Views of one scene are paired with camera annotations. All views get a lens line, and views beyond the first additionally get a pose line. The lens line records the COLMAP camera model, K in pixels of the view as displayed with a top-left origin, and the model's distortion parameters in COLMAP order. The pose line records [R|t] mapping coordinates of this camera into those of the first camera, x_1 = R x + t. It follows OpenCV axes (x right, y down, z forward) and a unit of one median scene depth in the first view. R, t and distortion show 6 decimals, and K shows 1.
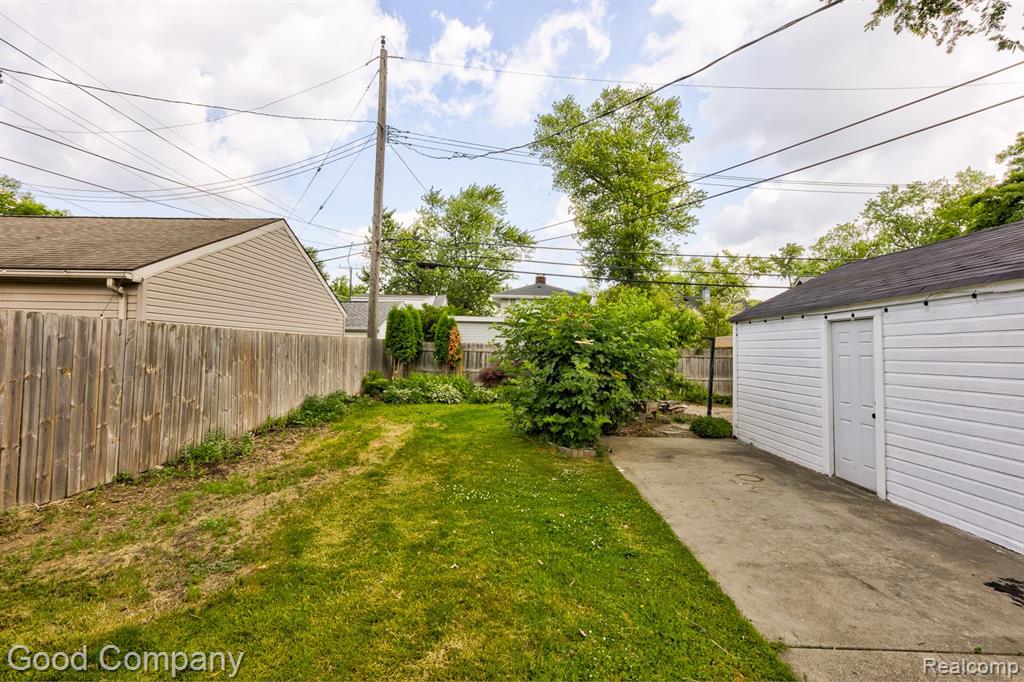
lens RADIAL K [[431.4, 0, 509.1], [0, 431.4, 338.0], [0, 0, 1]] dist [-0.013726, 0.000284]
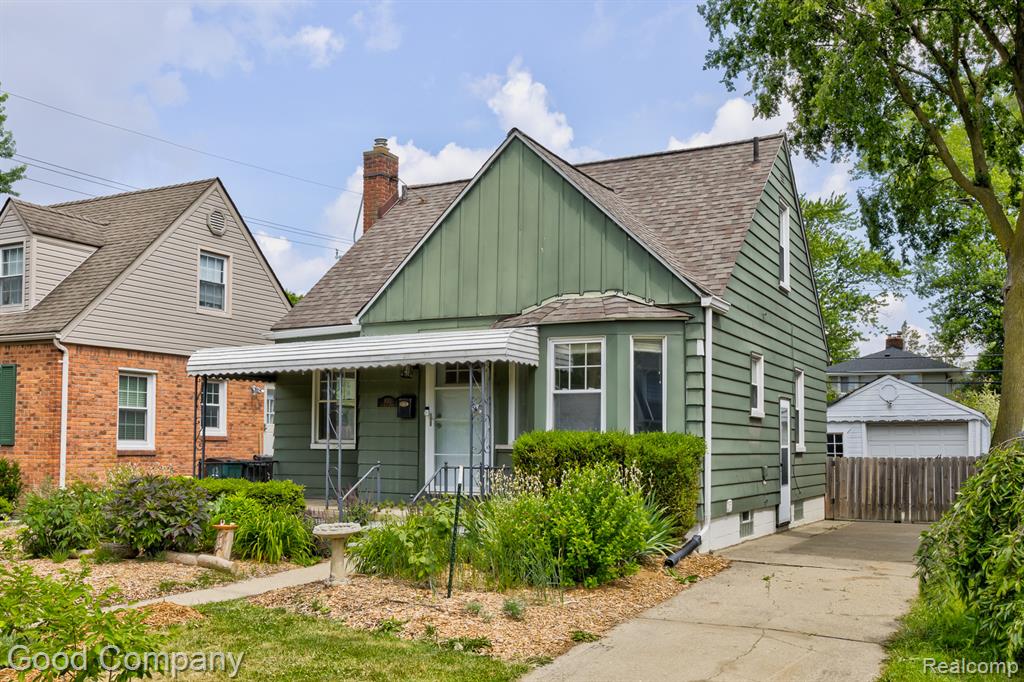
lens RADIAL K [[1002.7, 0, 505.3], [0, 1002.7, 406.2], [0, 0, 1]] dist [0.047025, 0.000000]
pose [[0.890281, -0.036471, -0.453949, 0.637693], [0.026524, 0.999249, -0.028263, -0.020572], [0.454638, 0.013121, 0.890579, -1.710785]]
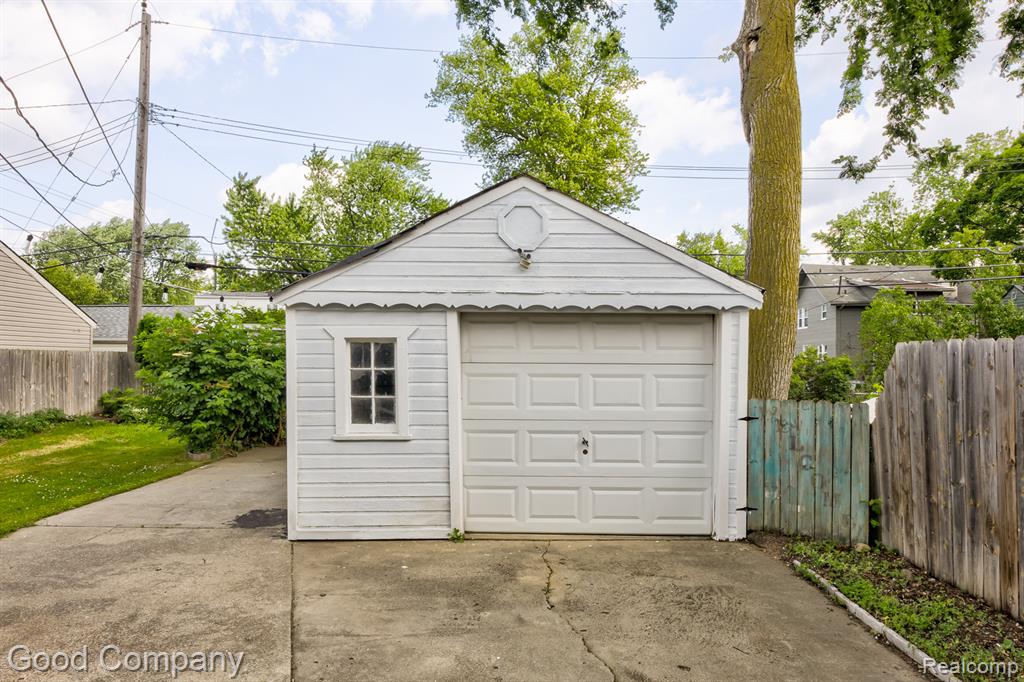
lens RADIAL K [[637.6, 0, 511.3], [0, 637.6, 342.4], [0, 0, 1]] dist [-0.007322, 0.004149]
pose [[0.999984, -0.005378, 0.001763, 0.431792], [0.005393, 0.999951, -0.008242, -0.002333], [-0.001719, 0.008251, 0.999964, -0.266011]]
